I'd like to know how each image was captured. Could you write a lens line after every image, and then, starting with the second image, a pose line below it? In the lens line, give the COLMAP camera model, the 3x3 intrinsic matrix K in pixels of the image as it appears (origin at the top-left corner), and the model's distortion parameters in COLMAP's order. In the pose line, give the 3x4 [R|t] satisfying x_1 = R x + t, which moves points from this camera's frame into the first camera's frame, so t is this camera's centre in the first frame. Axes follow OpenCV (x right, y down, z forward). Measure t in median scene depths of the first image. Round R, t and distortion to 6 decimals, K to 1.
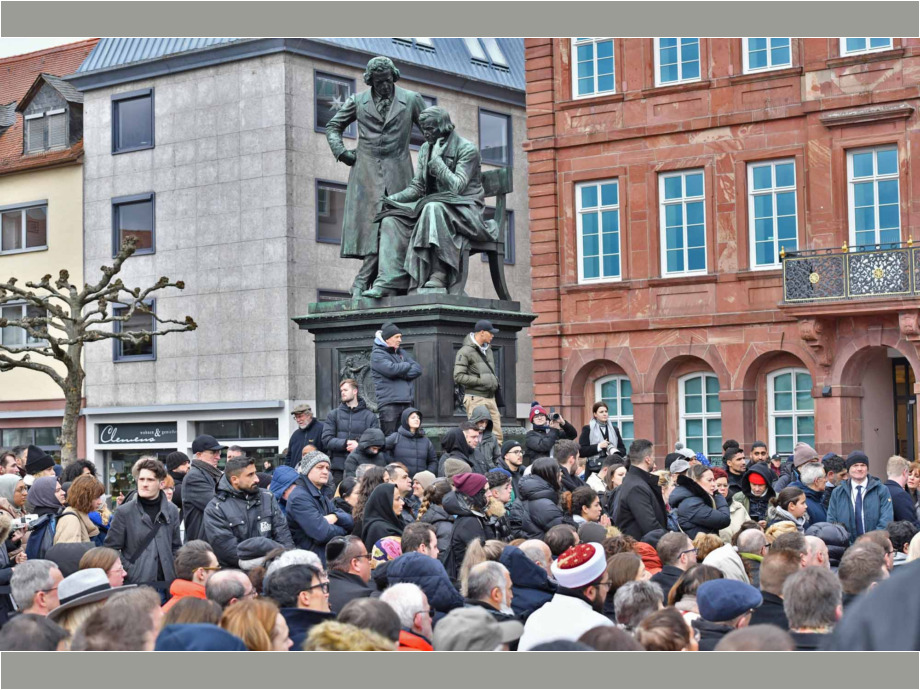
lens RADIAL K [[1838.8, 0, 460.0], [0, 1838.8, 345.0], [0, 0, 1]] dist [-0.012994, 0.003182]
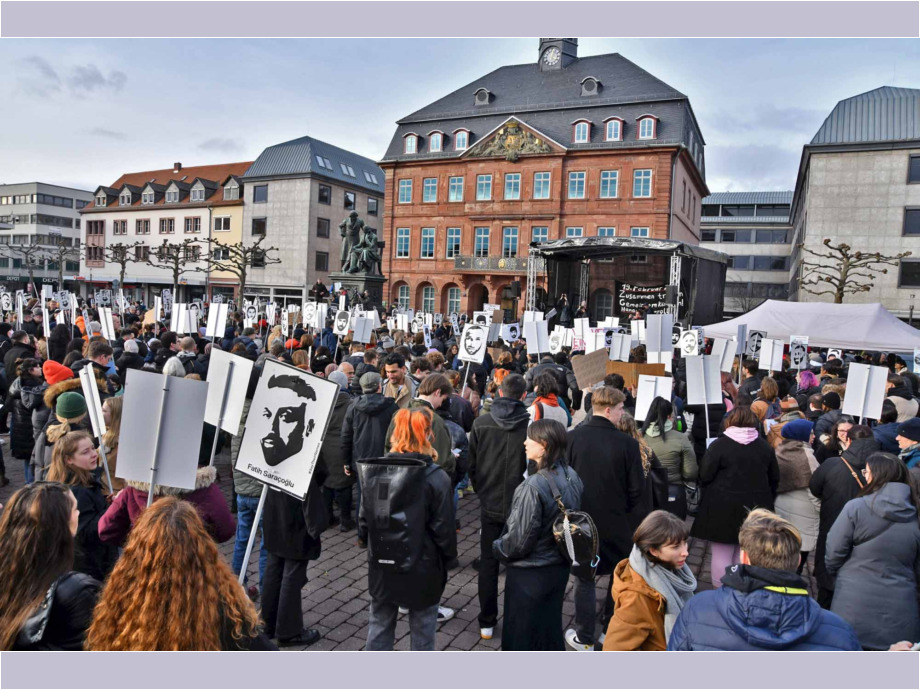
lens RADIAL K [[642.2, 0, 460.0], [0, 642.2, 345.0], [0, 0, 1]] dist [-0.142552, 0.092926]
pose [[0.981885, 0.055916, 0.181041, -0.021953], [-0.079249, 0.989071, 0.124327, -0.026601], [-0.172110, -0.136422, 0.975585, -0.176919]]
